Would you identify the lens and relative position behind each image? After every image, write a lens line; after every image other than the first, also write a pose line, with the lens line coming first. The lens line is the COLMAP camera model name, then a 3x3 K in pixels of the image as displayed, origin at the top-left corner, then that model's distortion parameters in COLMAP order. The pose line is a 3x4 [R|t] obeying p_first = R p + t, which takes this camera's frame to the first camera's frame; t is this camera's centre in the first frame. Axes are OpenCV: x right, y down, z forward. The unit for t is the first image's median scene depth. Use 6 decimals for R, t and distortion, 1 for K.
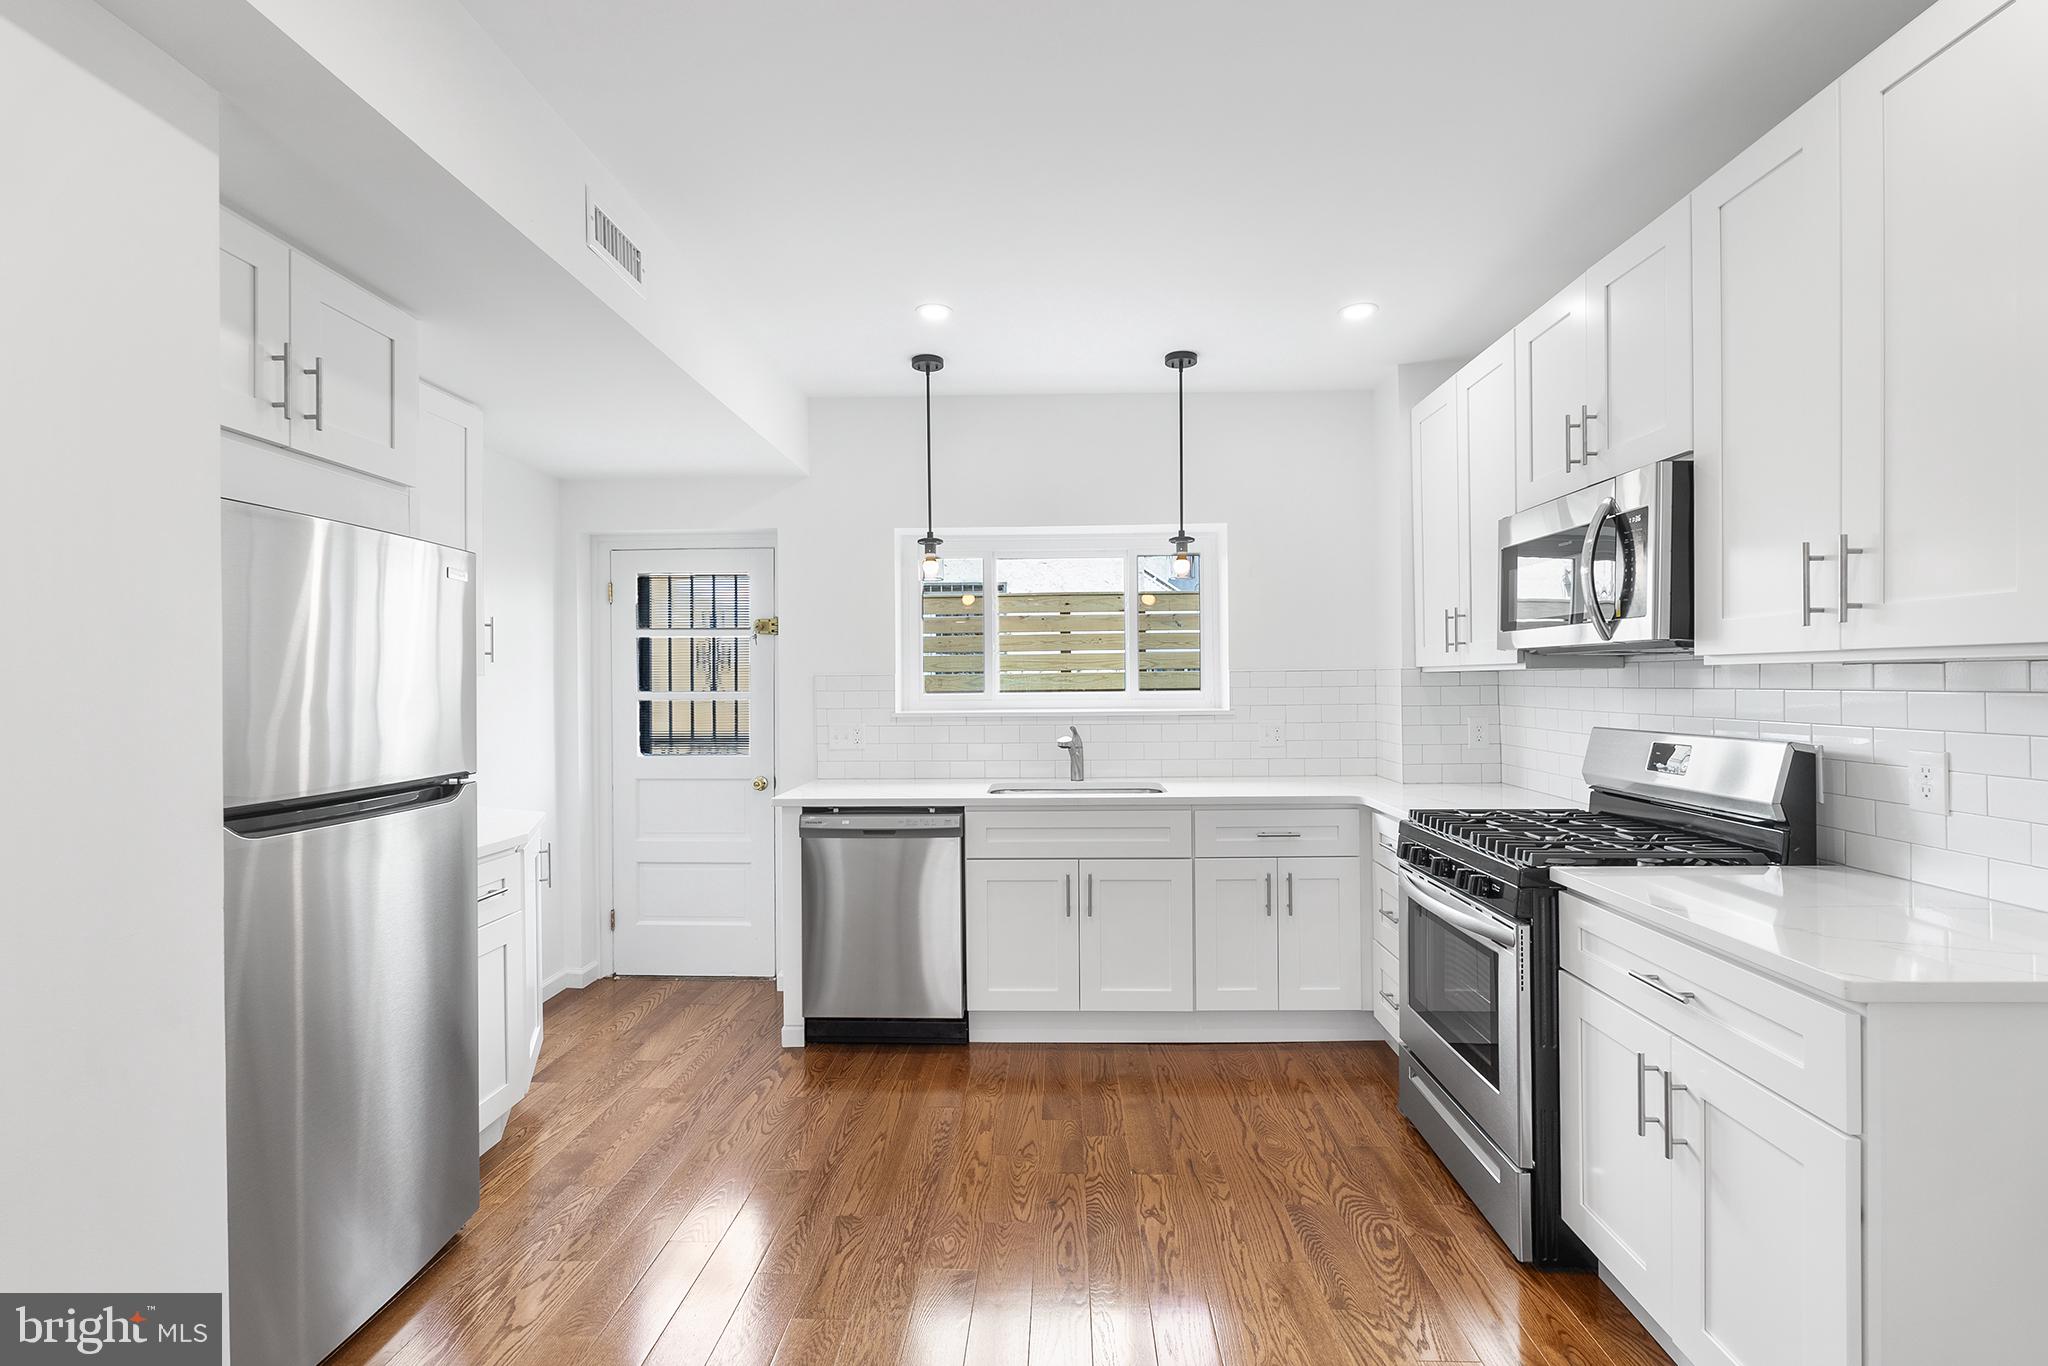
lens RADIAL K [[924.2, 0, 1020.2], [0, 924.2, 678.8], [0, 0, 1]] dist [-0.002466, 0.001401]
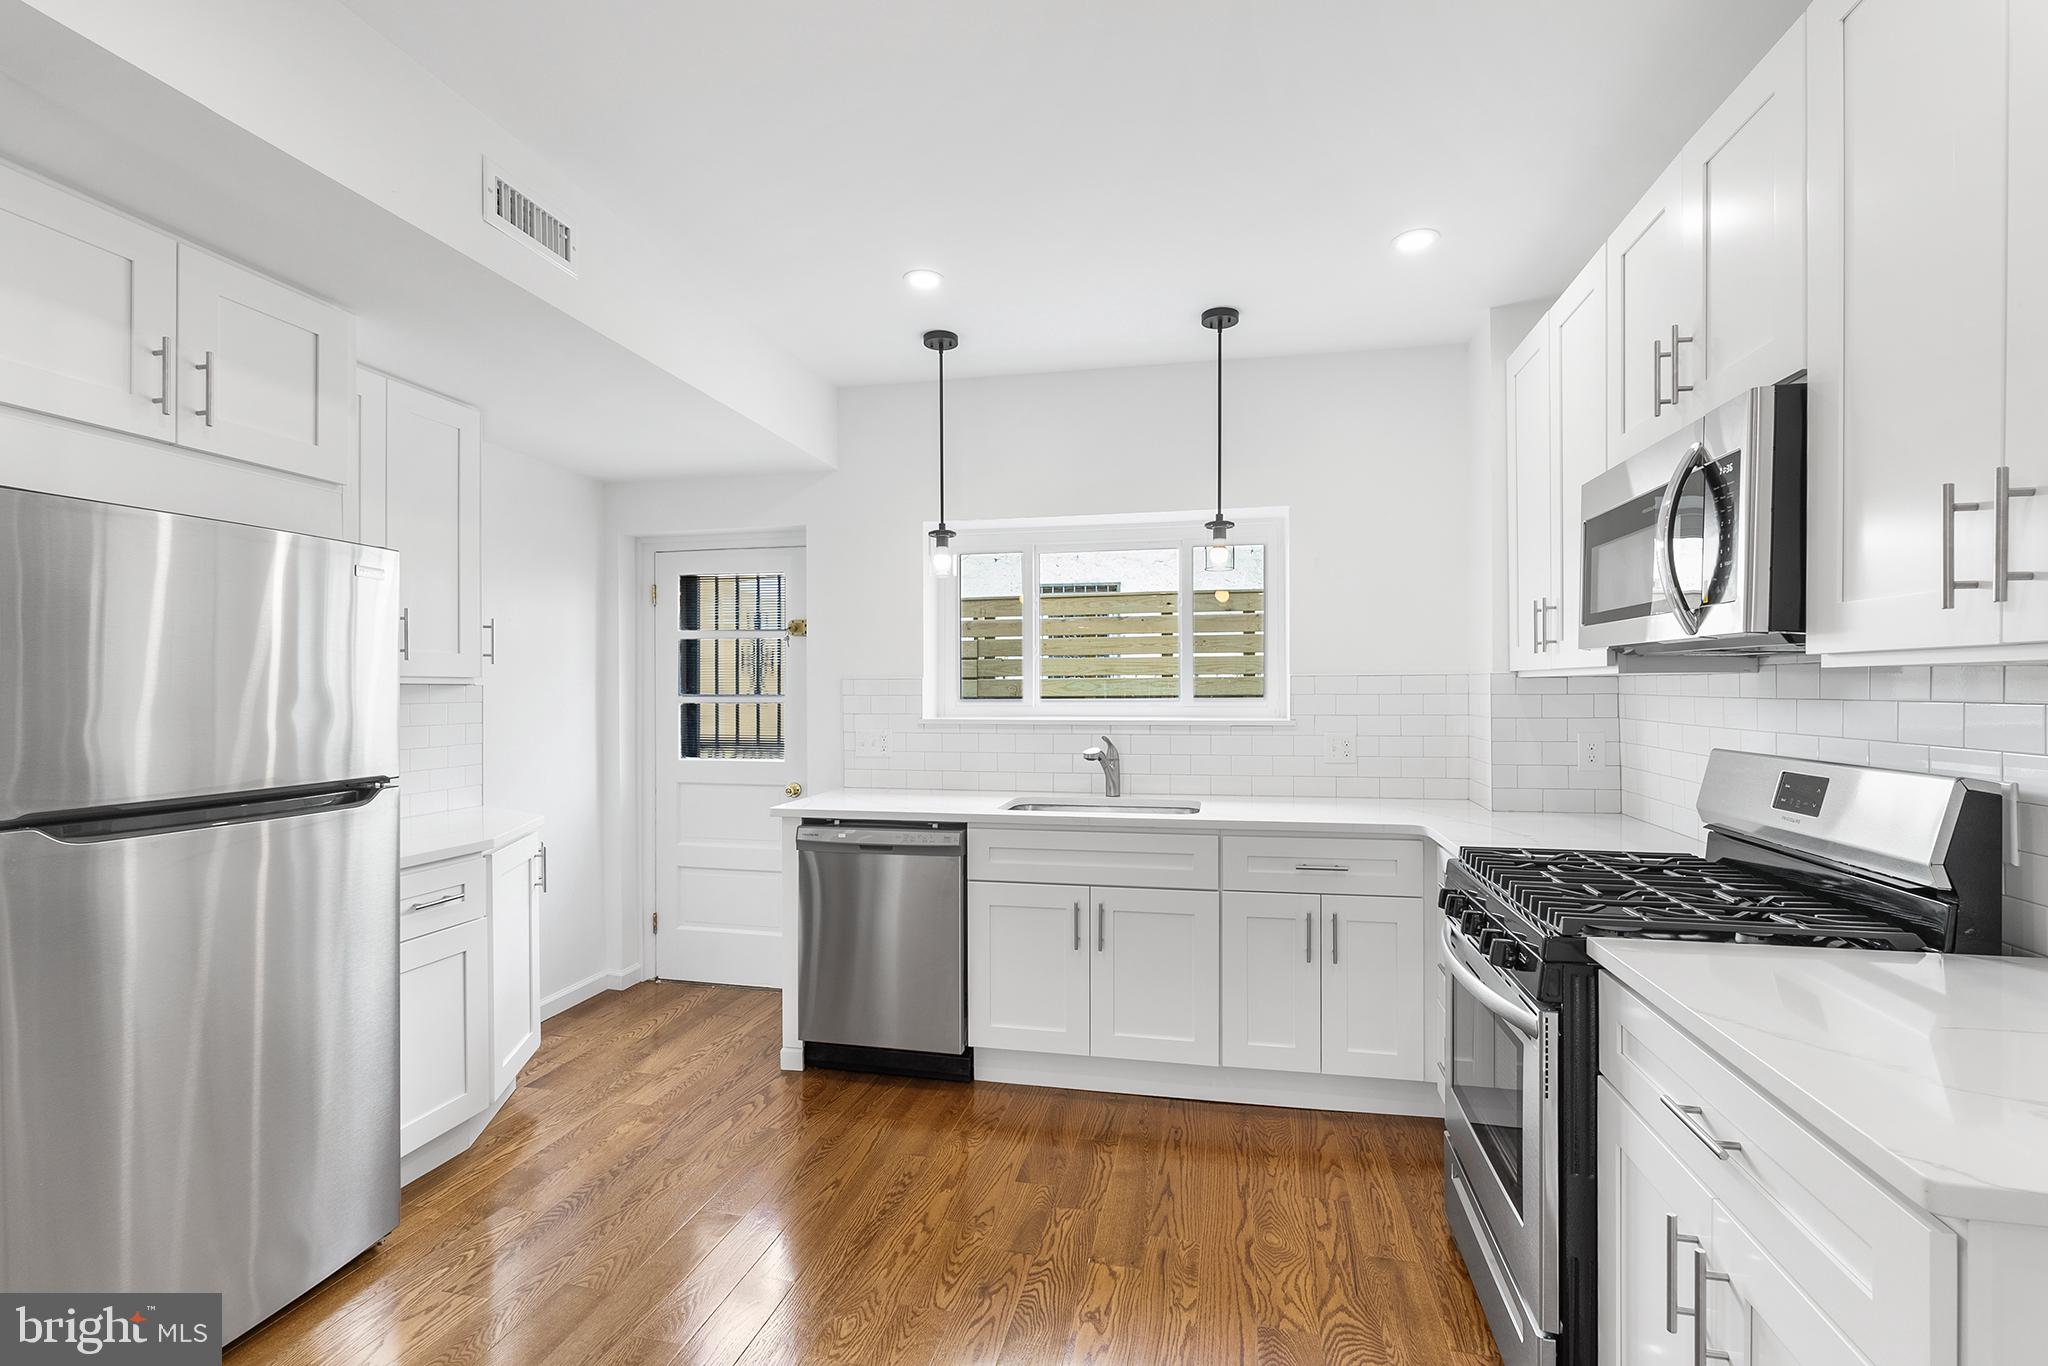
lens RADIAL K [[924.2, 0, 1027.4], [0, 924.2, 687.4], [0, 0, 1]] dist [-0.002466, 0.001401]
pose [[0.983527, 0.005252, -0.180683, 0.193869], [-0.004457, 0.999979, 0.004803, -0.000147], [0.180704, -0.003918, 0.983530, 0.134630]]
